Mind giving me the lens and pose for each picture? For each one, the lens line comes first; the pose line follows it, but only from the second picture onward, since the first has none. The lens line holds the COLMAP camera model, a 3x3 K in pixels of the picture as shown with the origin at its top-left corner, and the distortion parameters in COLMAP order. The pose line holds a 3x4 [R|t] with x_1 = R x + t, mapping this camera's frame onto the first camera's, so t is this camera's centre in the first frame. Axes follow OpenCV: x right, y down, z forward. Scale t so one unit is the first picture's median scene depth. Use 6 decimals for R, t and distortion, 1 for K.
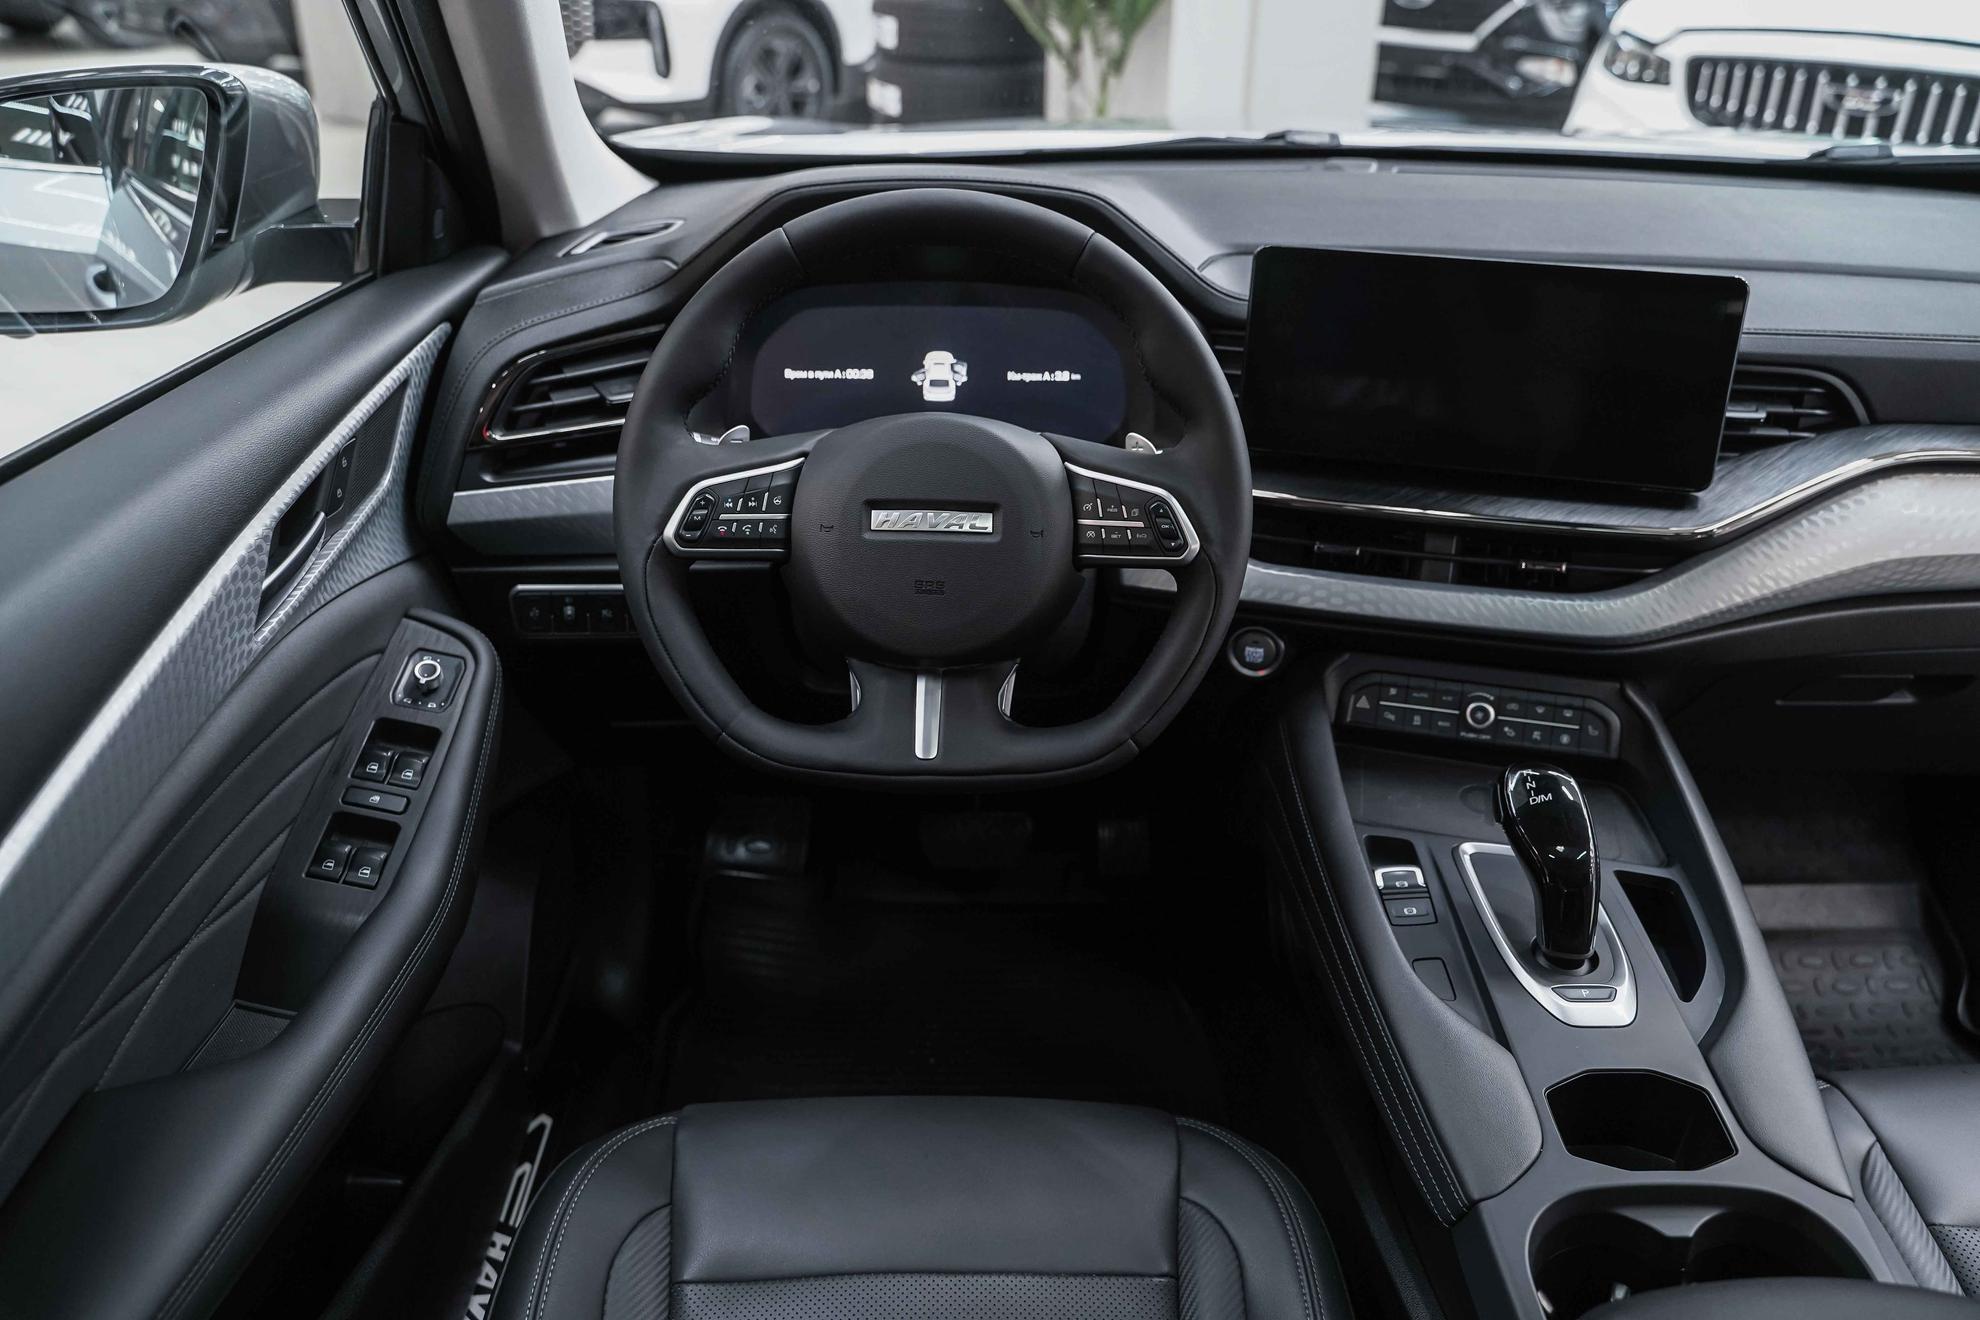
lens RADIAL K [[1611.6, 0, 985.1], [0, 1611.6, 674.2], [0, 0, 1]] dist [-0.013061, 0.028935]
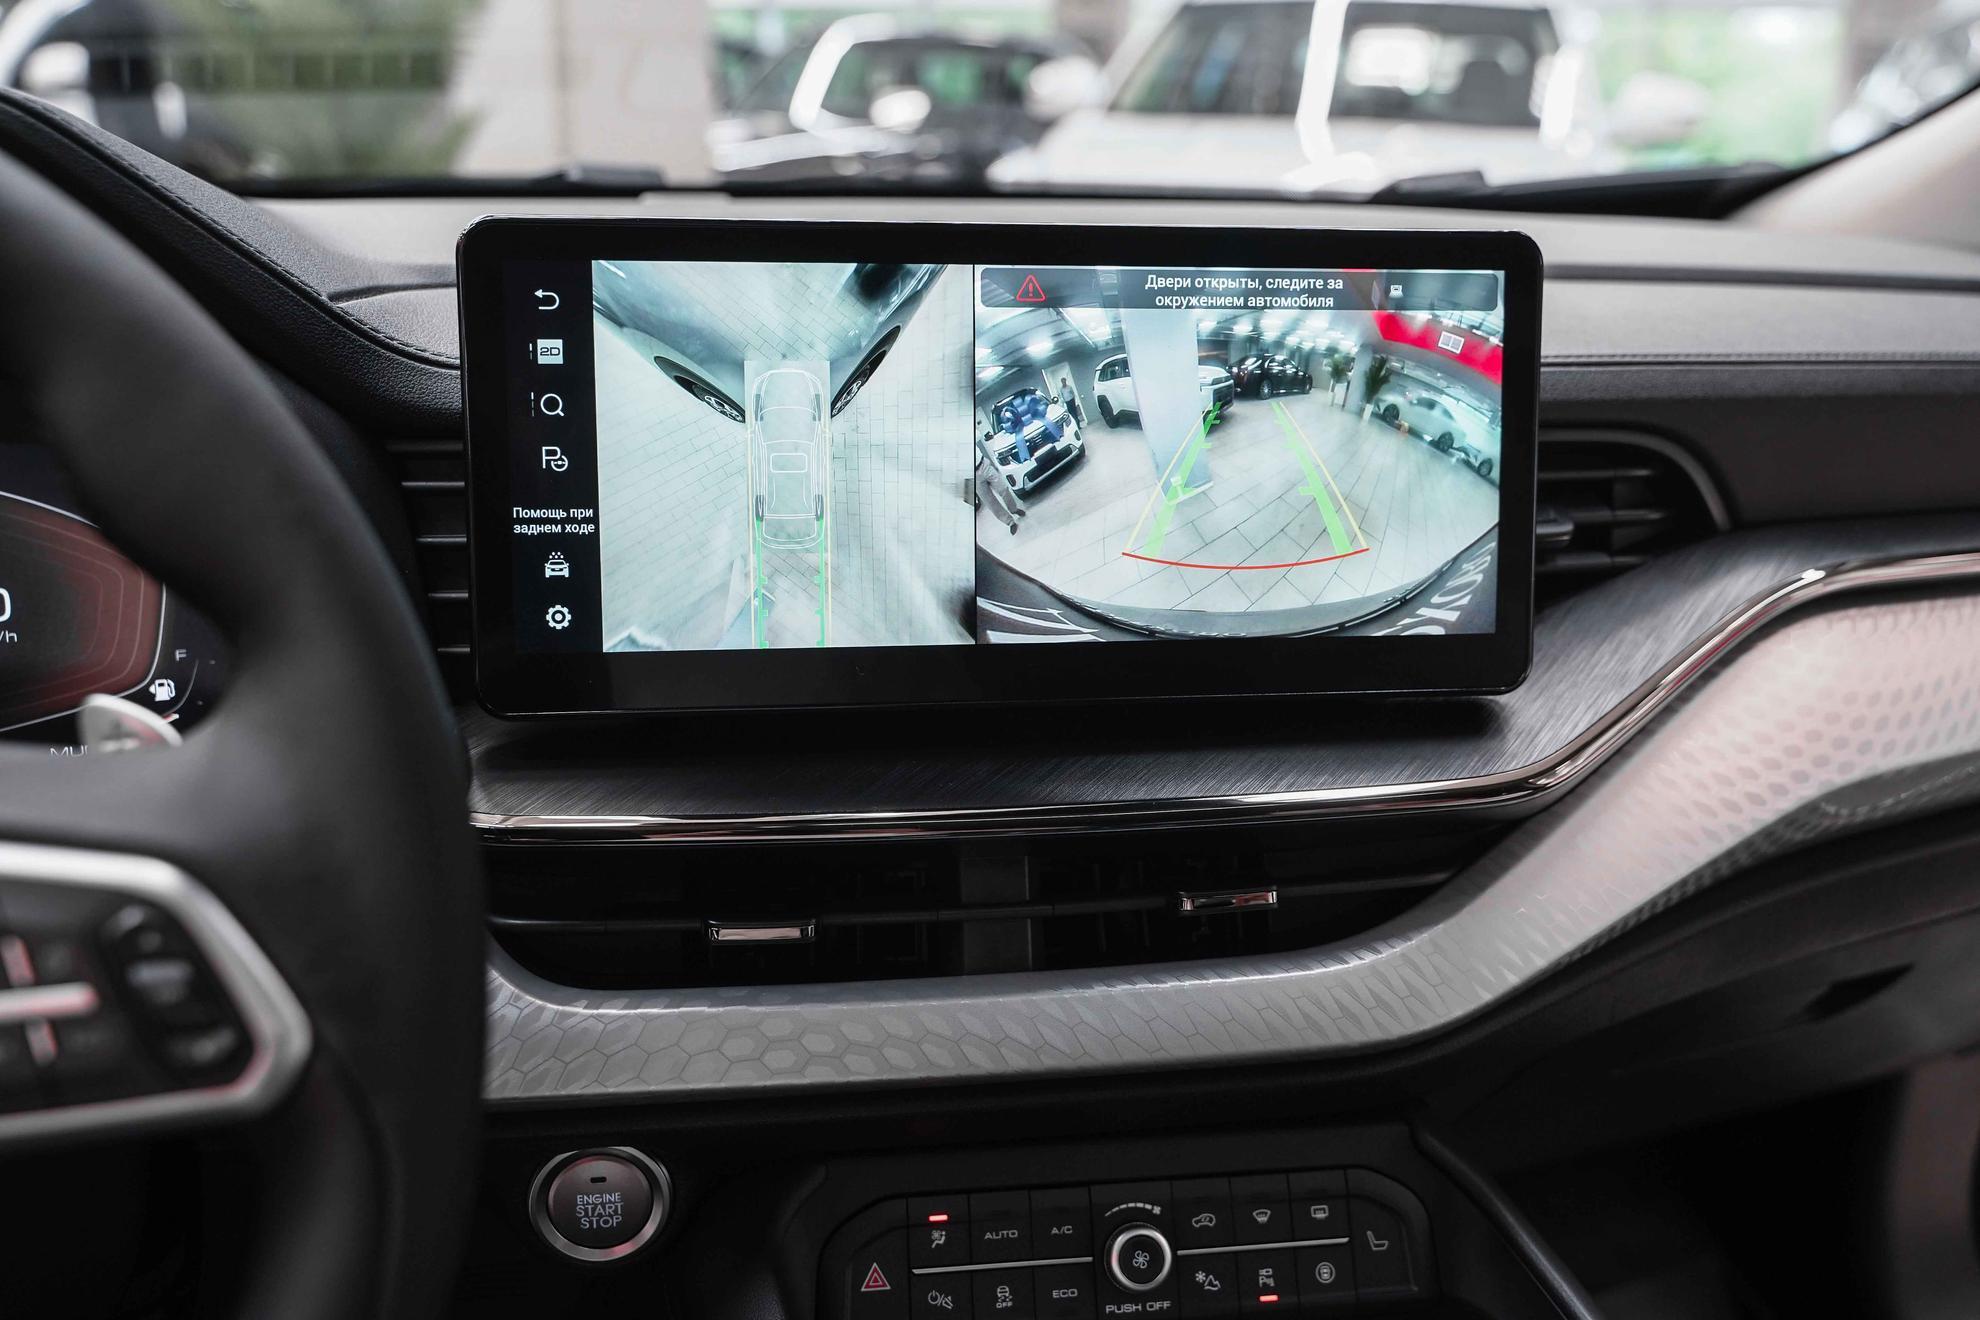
lens RADIAL K [[1824.8, 0, 1026.7], [0, 1824.8, 653.3], [0, 0, 1]] dist [0.002548, 0.003393]
pose [[0.924687, -0.100627, 0.367190, 0.118438], [0.167359, 0.973696, -0.154618, -0.063324], [-0.341972, 0.204426, 0.917205, 0.541144]]
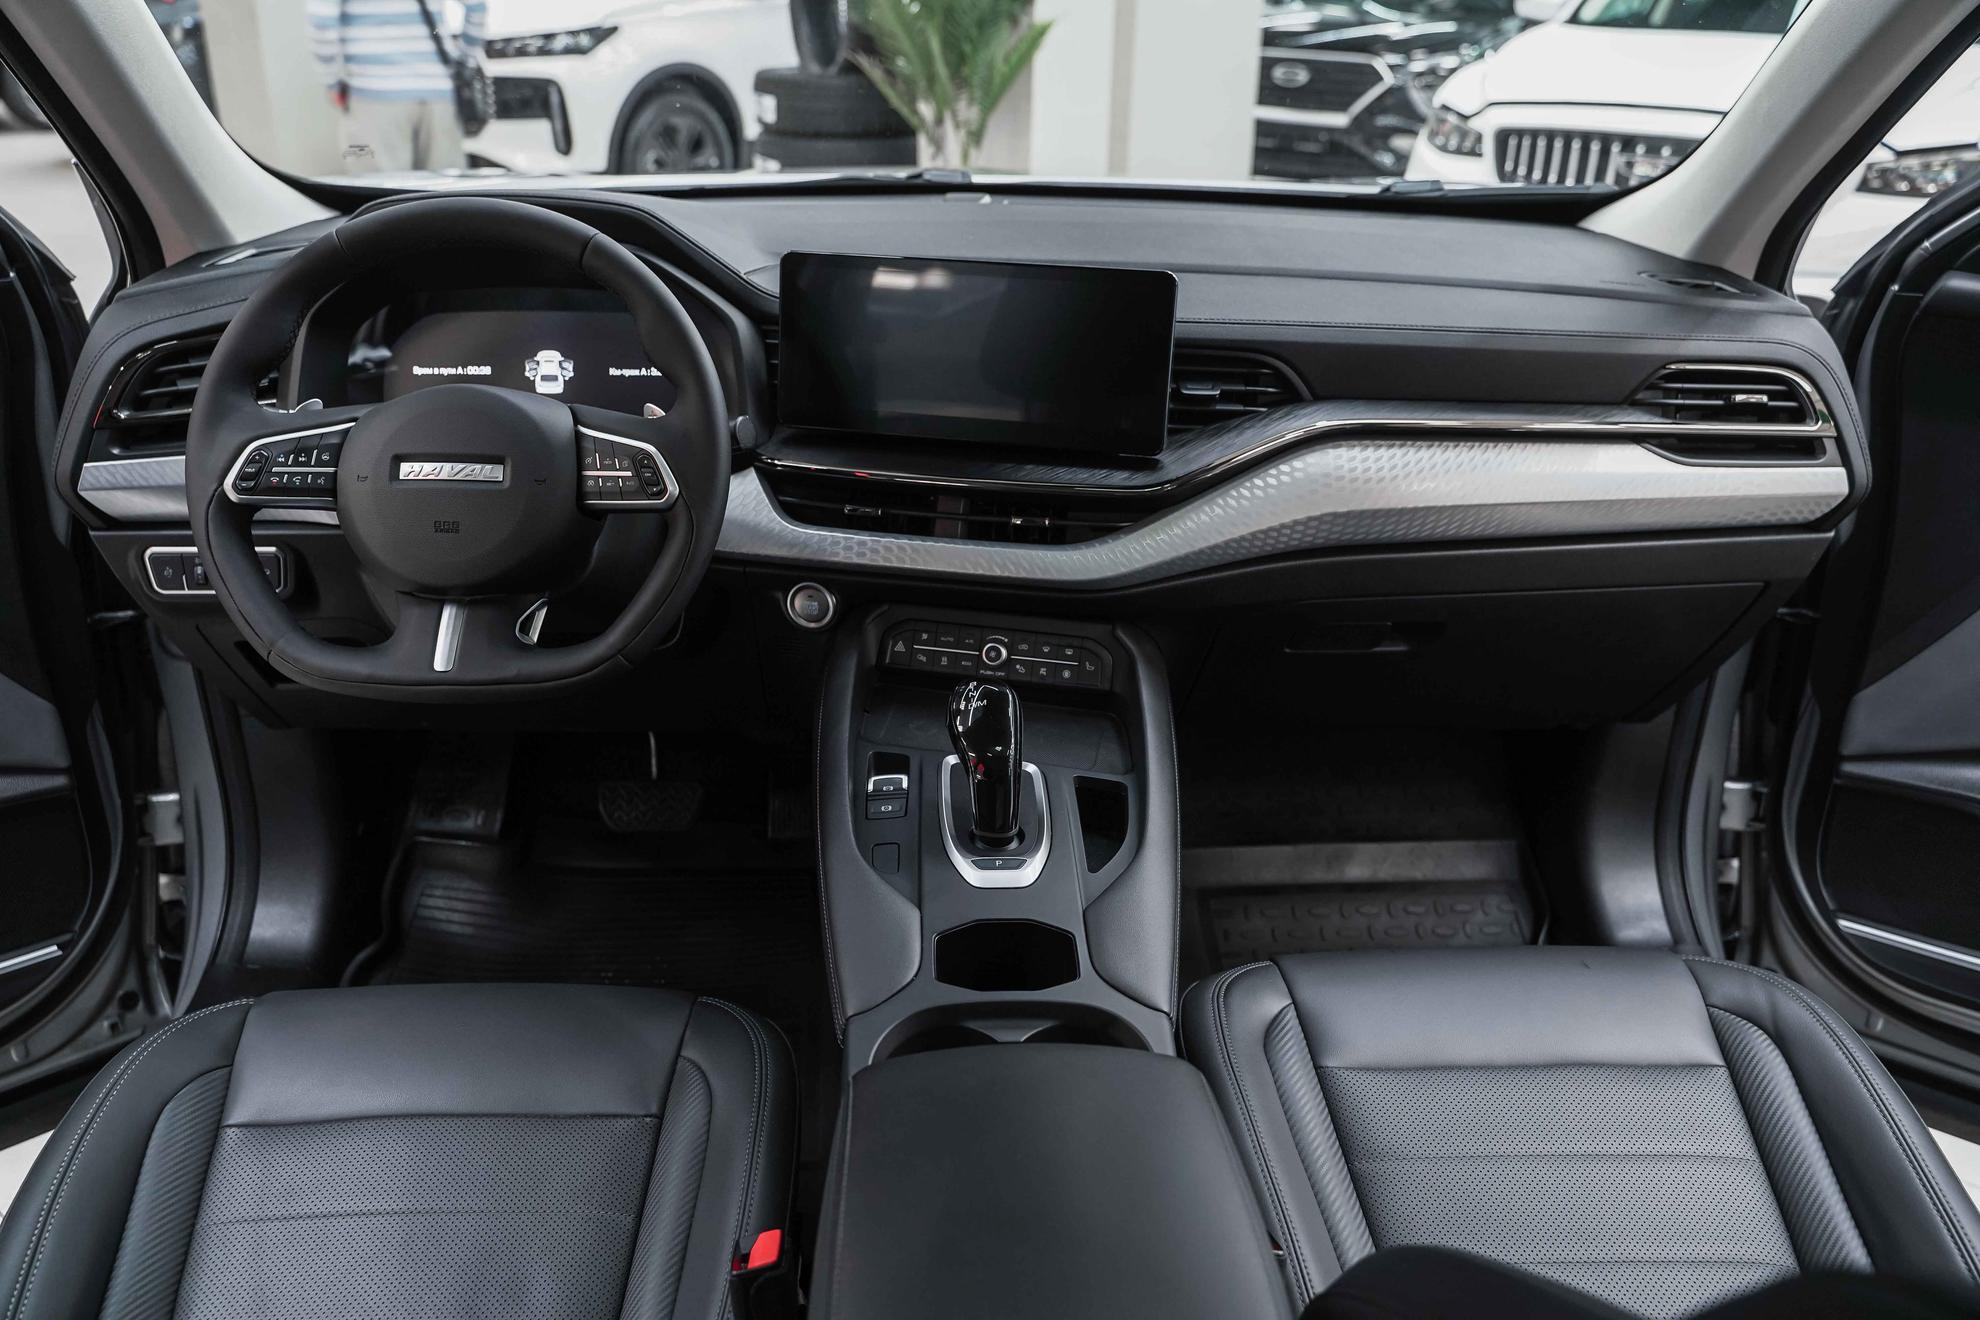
lens RADIAL K [[1620.3, 0, 990.0], [0, 1620.3, 660.0], [0, 0, 1]] dist [-0.003020, -0.000584]
pose [[0.999723, -0.008607, 0.021883, 0.285458], [0.009843, 0.998325, -0.057020, 0.097866], [-0.021356, 0.057220, 0.998133, -0.160880]]
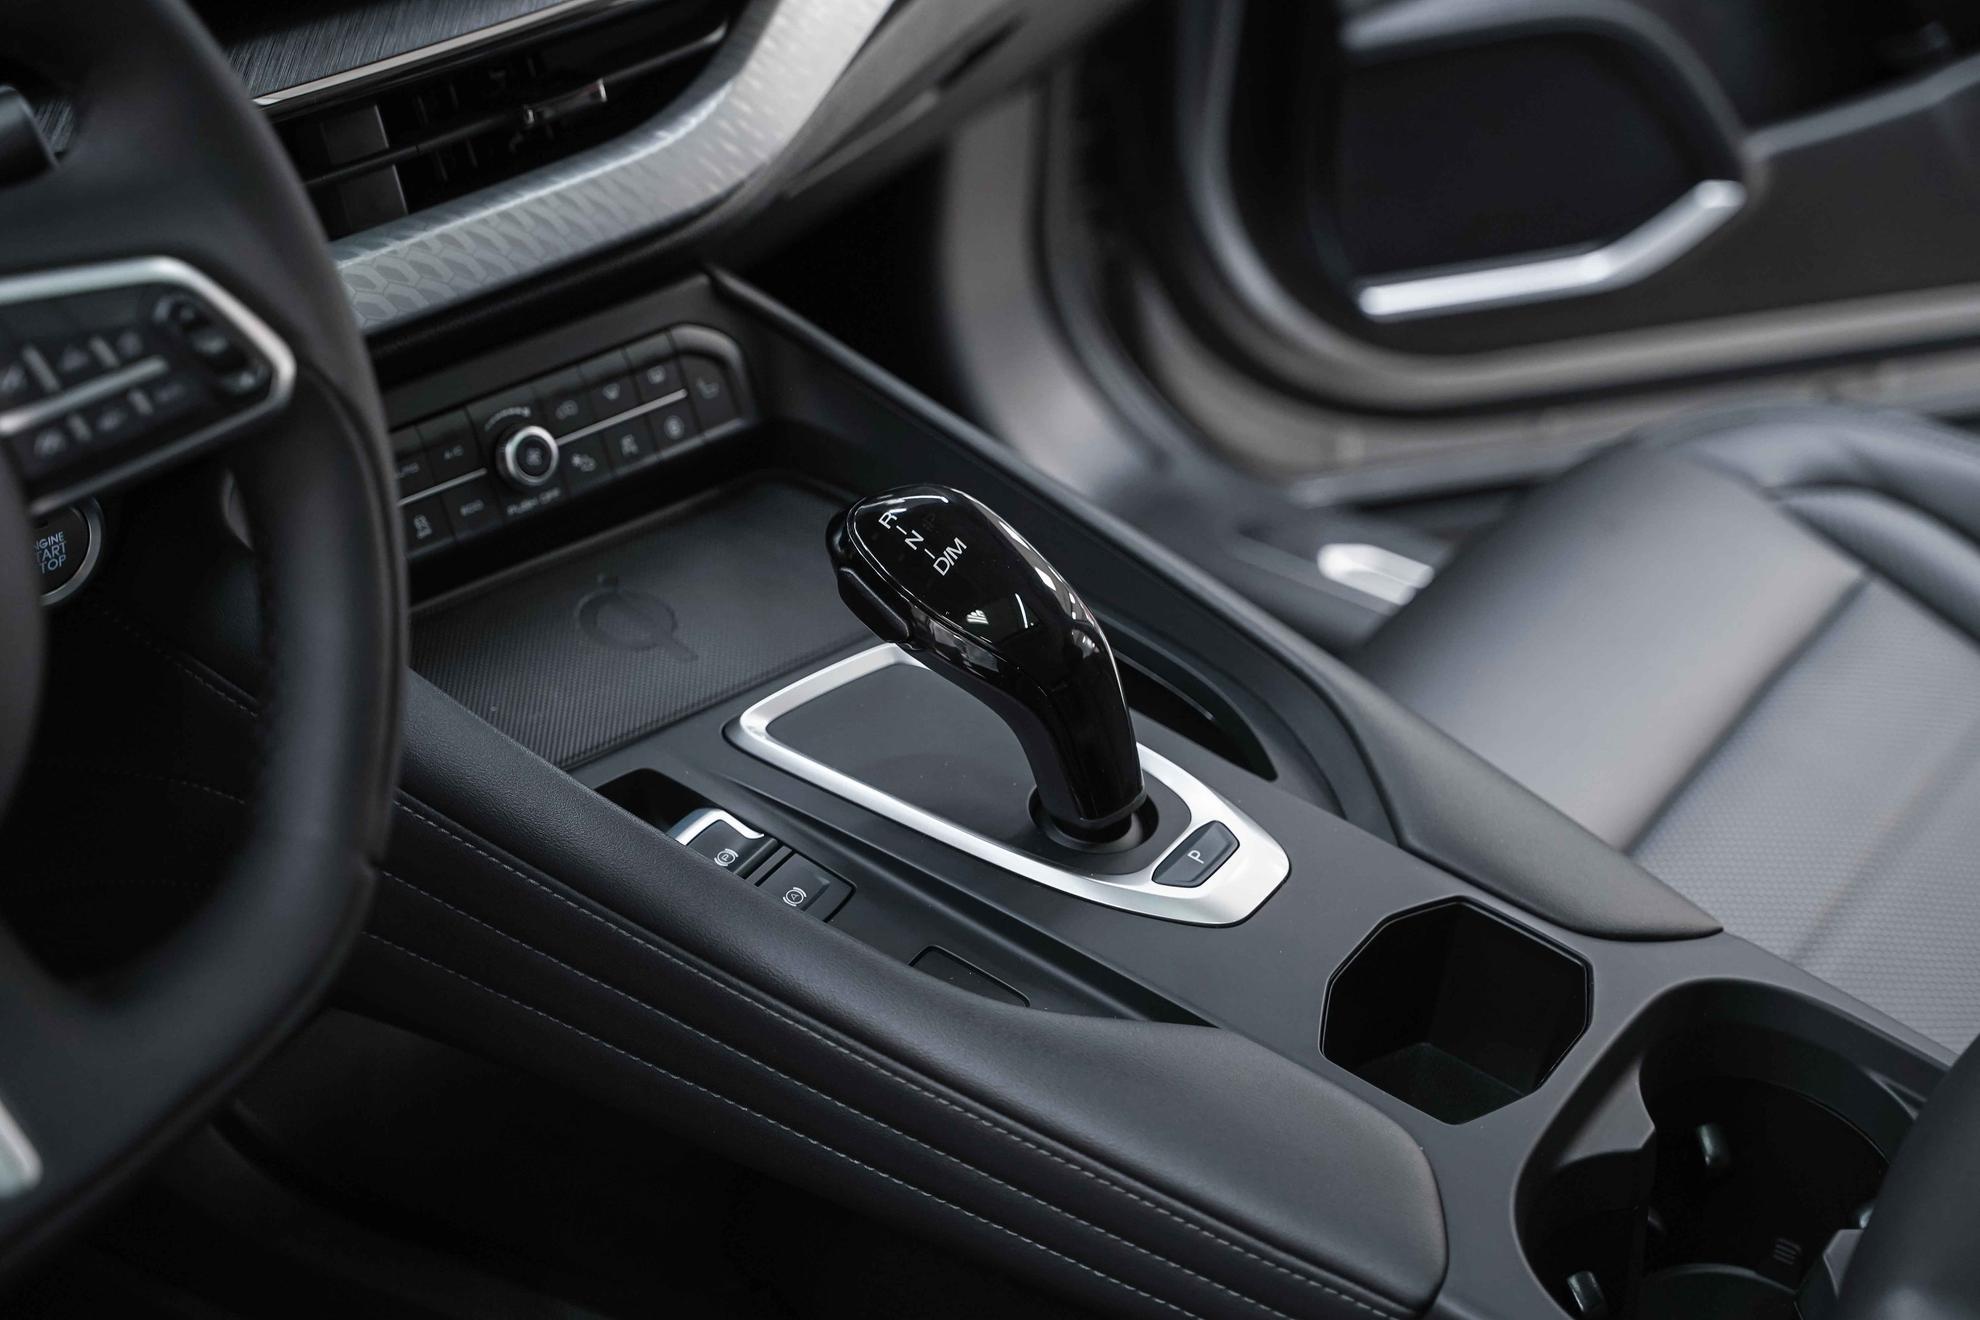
lens RADIAL K [[3605.5, 0, 988.4], [0, 3605.5, 660.5], [0, 0, 1]] dist [0.013380, 0.064442]
pose [[0.557447, -0.453749, 0.695245, -0.361537], [0.349567, 0.887861, 0.299176, -0.186689], [-0.753031, 0.076260, 0.653550, 0.249064]]
